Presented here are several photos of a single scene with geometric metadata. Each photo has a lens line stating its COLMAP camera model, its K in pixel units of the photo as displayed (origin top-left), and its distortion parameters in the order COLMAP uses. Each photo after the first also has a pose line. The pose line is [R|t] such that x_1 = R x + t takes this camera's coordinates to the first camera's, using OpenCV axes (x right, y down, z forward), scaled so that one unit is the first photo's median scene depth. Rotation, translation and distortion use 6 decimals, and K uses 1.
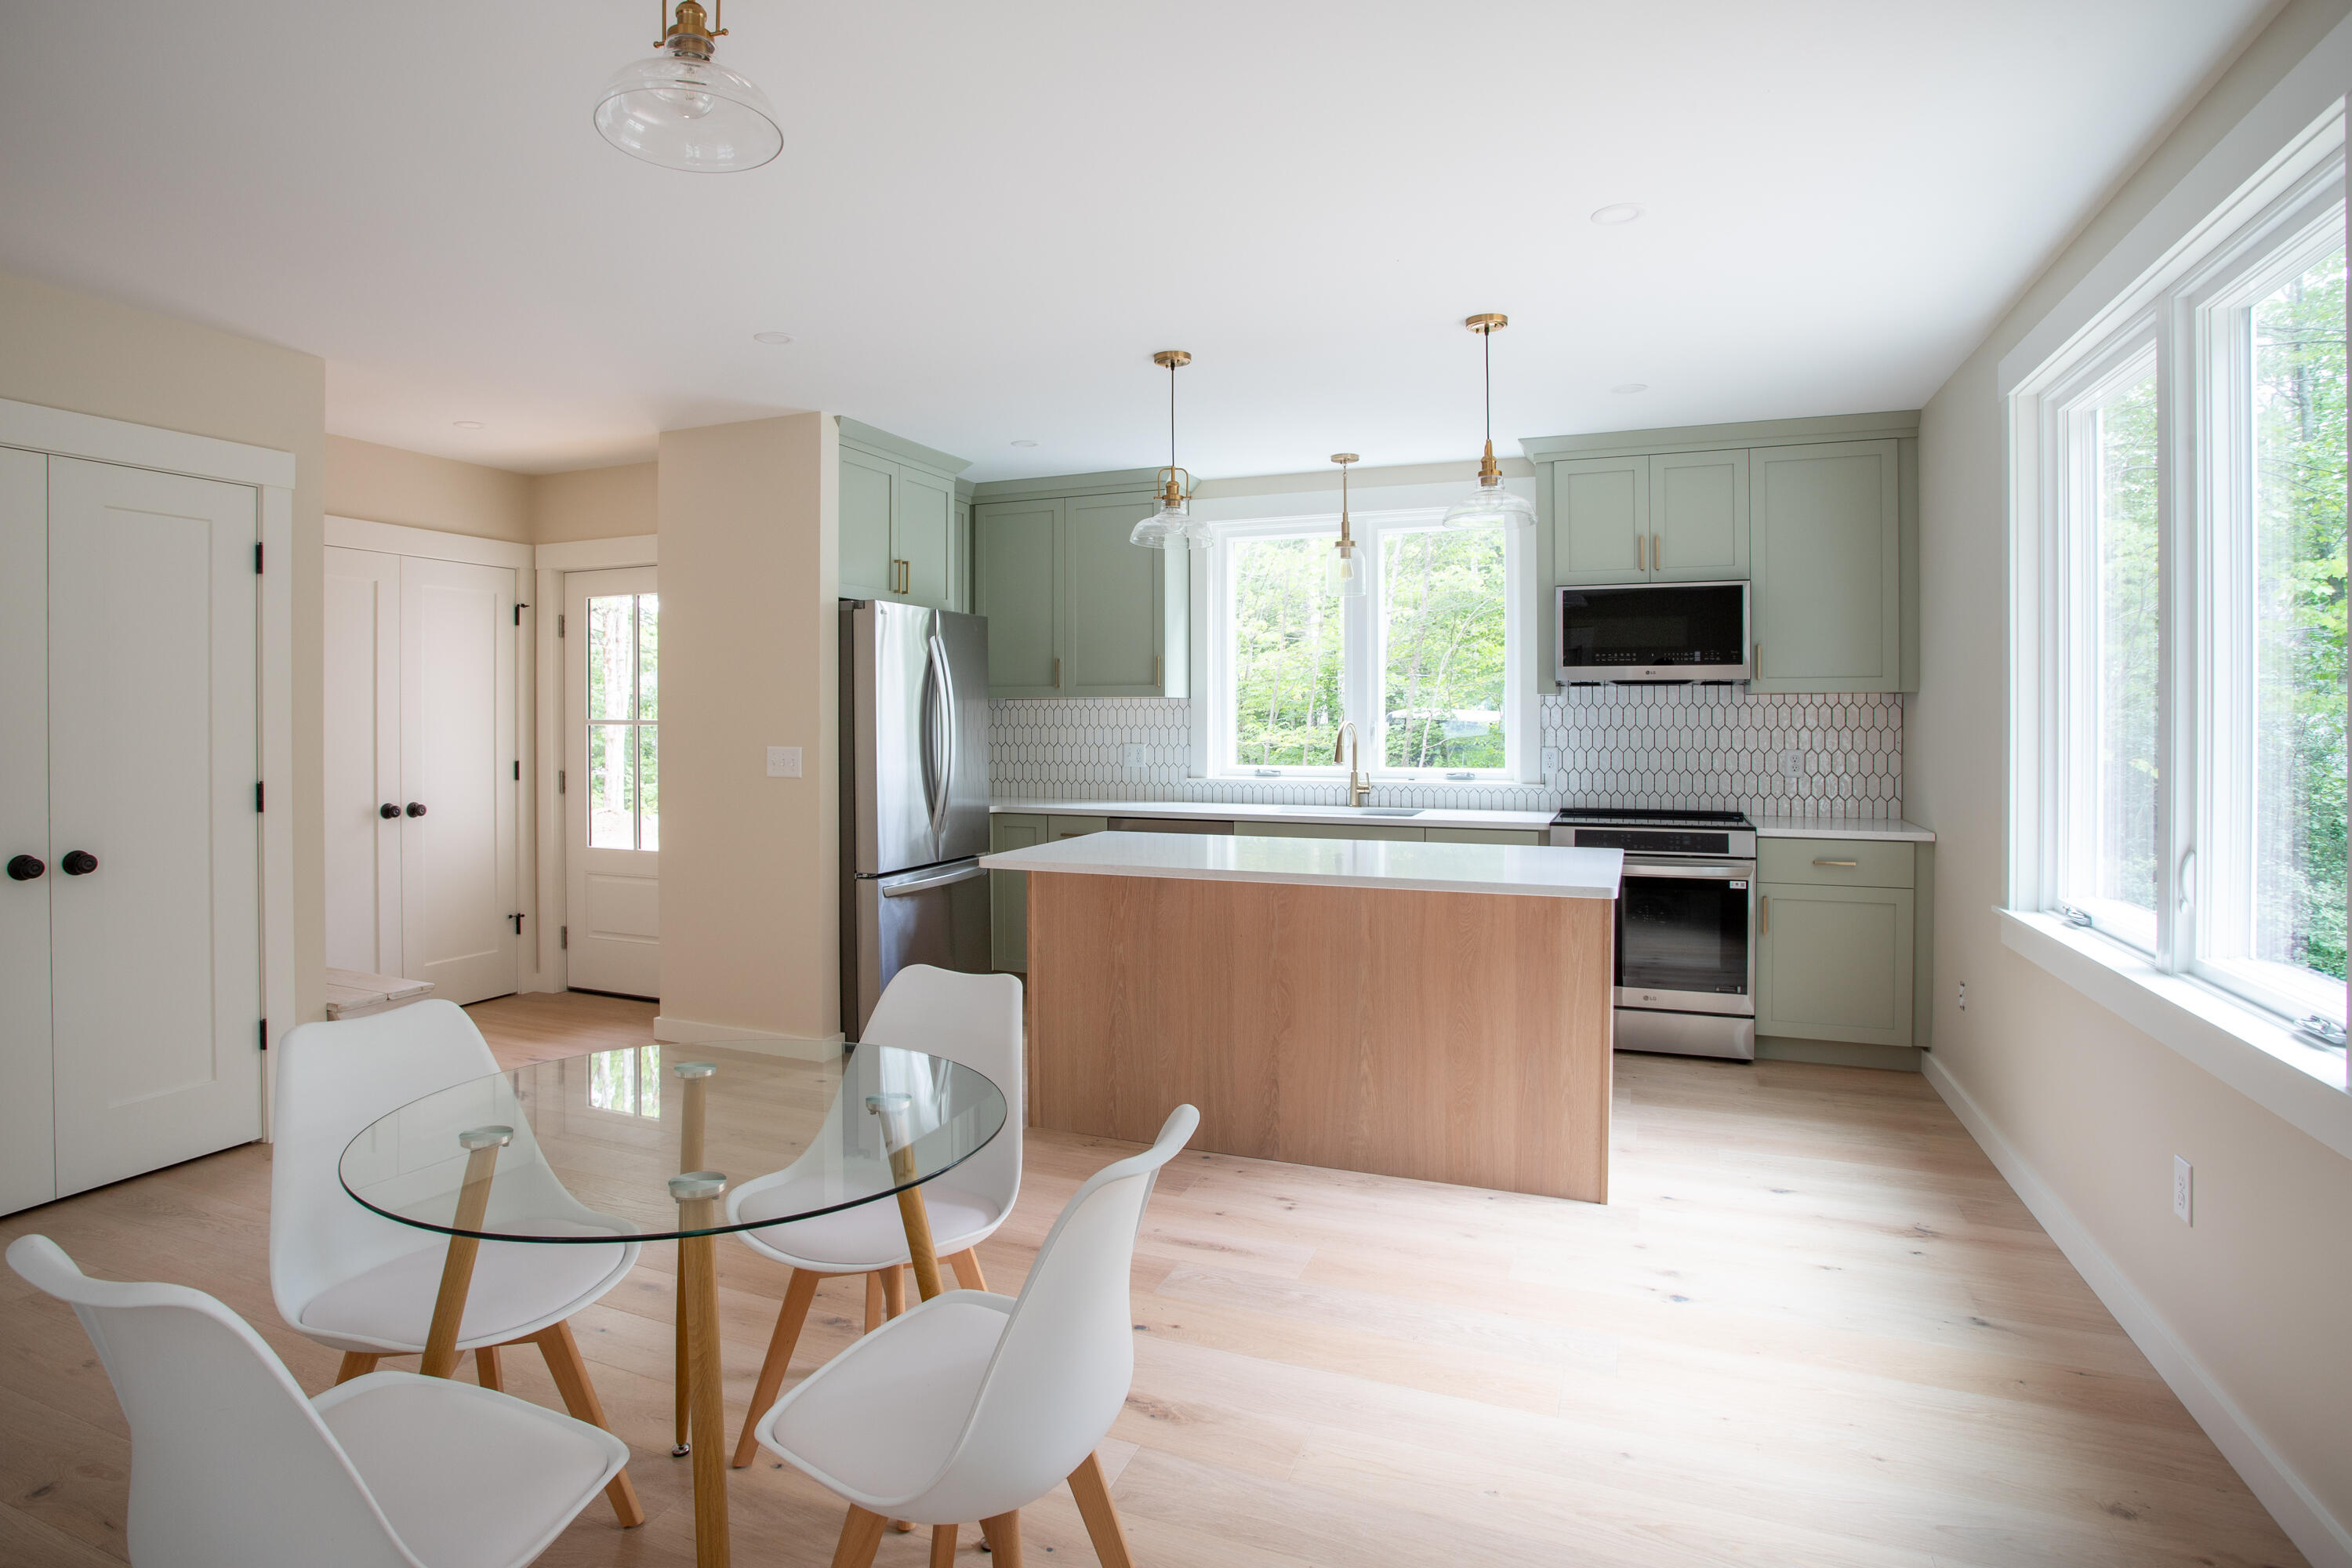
lens RADIAL K [[1150.1, 0, 1187.9], [0, 1150.1, 718.9], [0, 0, 1]] dist [-0.030341, 0.001319]
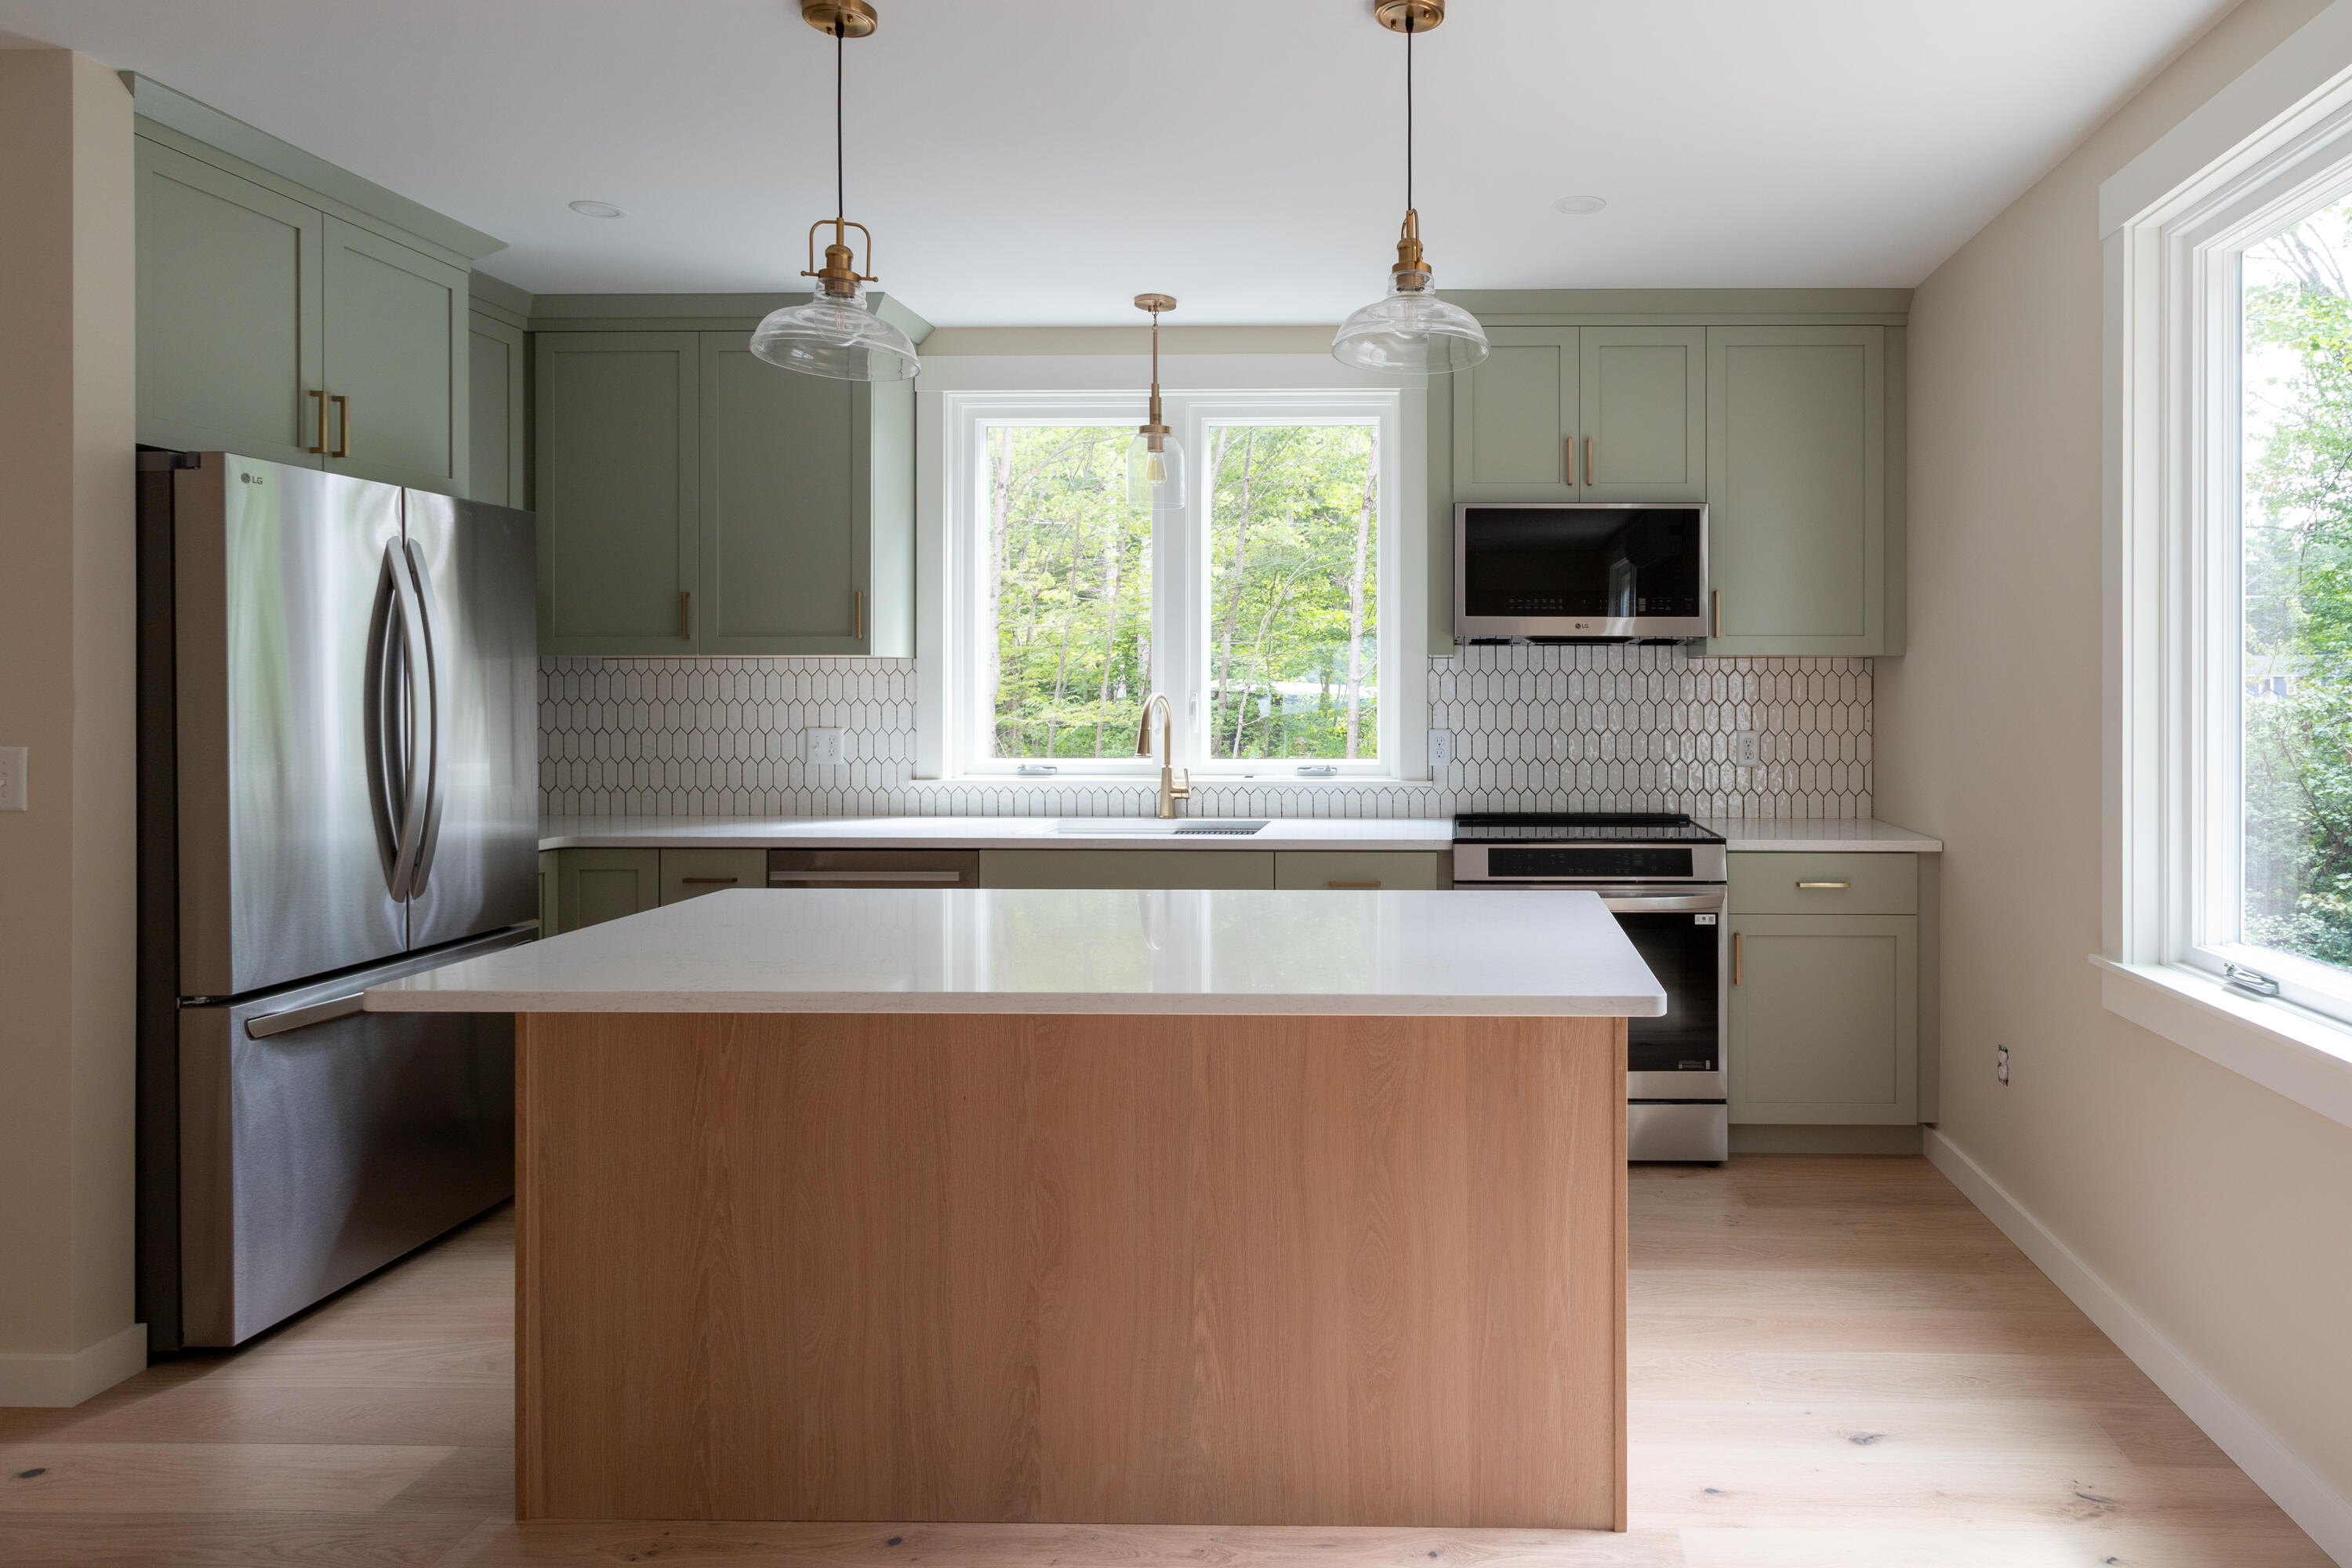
lens RADIAL K [[1293.6, 0, 1399.2], [0, 1293.6, 695.3], [0, 0, 1]] dist [-0.021333, 0.004876]
pose [[0.946306, -0.000061, 0.323271, 0.029772], [-0.000805, 0.999996, 0.002546, 0.001146], [-0.323270, -0.002669, 0.946303, 0.254793]]
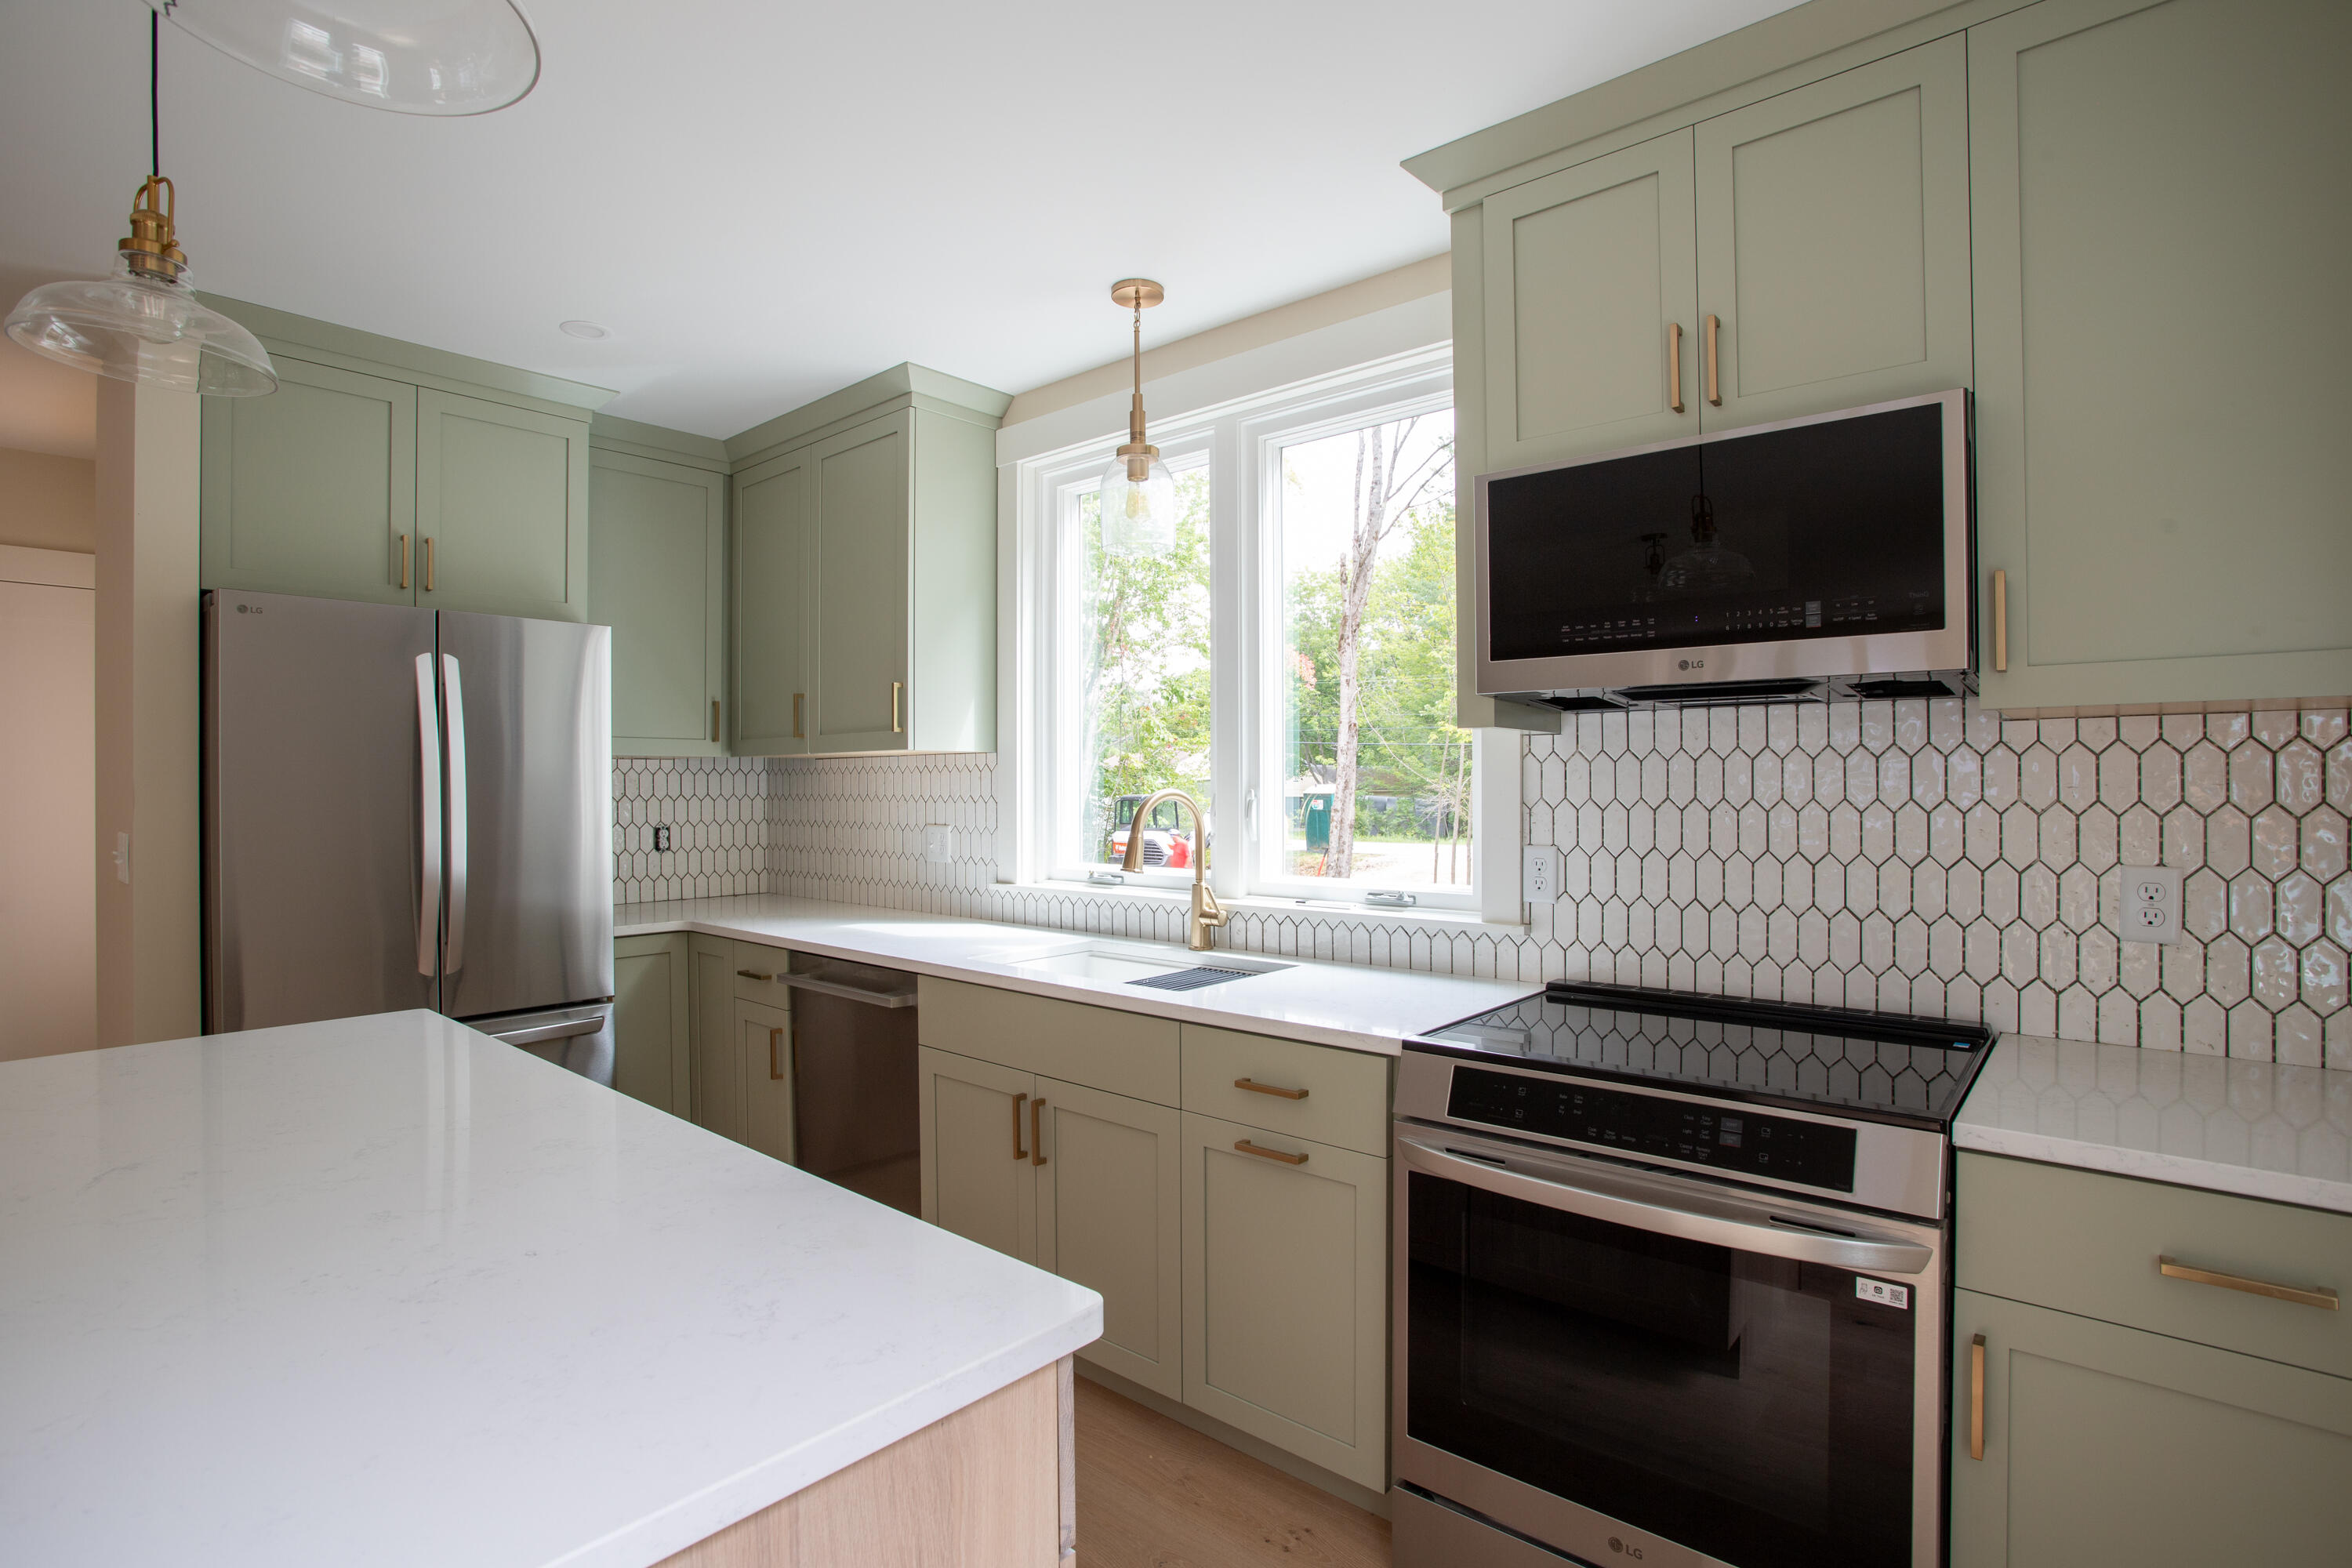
lens RADIAL K [[1150.1, 0, 1160.9], [0, 1150.1, 775.7], [0, 0, 1]] dist [-0.030341, 0.001319]
pose [[0.946504, -0.007097, -0.322613, 0.347040], [0.005548, 0.999968, -0.005720, -0.002058], [0.322644, 0.003624, 0.946514, 0.554011]]
